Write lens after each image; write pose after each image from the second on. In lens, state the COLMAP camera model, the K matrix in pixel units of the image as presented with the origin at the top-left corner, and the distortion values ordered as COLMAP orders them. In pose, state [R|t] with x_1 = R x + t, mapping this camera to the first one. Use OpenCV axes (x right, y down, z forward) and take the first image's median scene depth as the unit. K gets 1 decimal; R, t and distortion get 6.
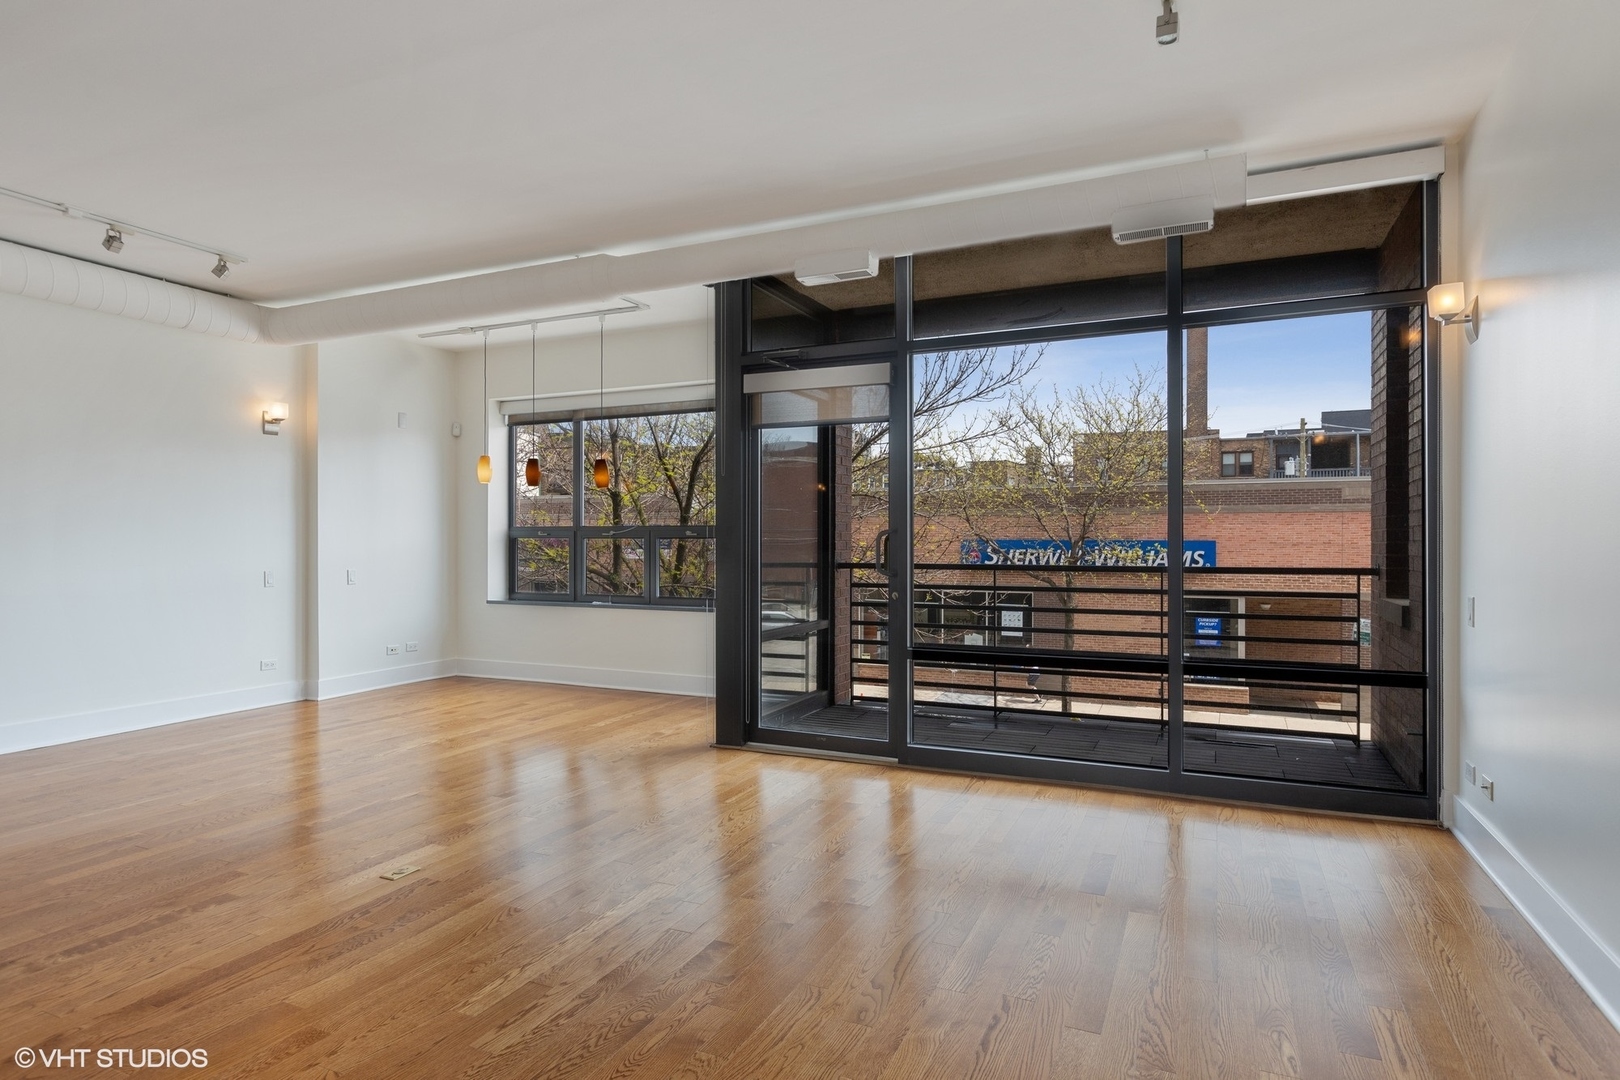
lens RADIAL K [[902.5, 0, 802.0], [0, 902.5, 542.7], [0, 0, 1]] dist [0.017190, -0.004919]
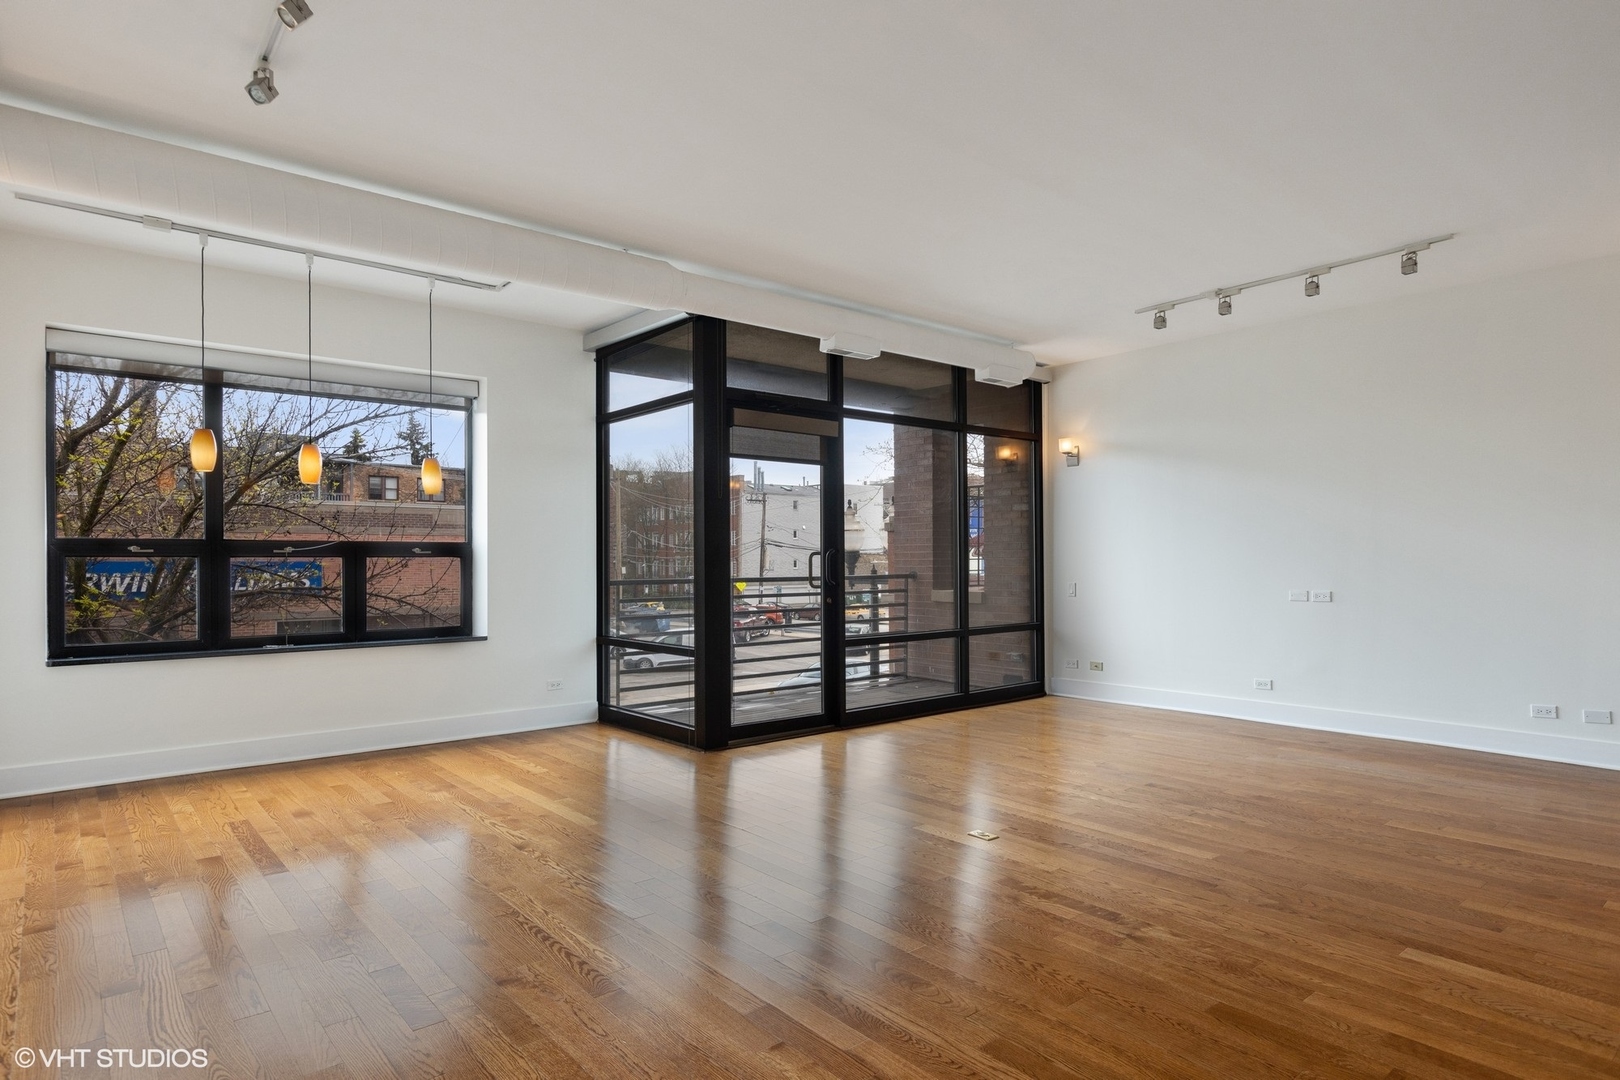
lens RADIAL K [[902.5, 0, 807.9], [0, 902.5, 578.6], [0, 0, 1]] dist [0.017190, -0.004919]
pose [[0.419901, -0.022674, 0.907287, -0.213815], [0.008586, 0.999742, 0.021010, -0.000269], [-0.907529, -0.001032, 0.419988, 0.094098]]
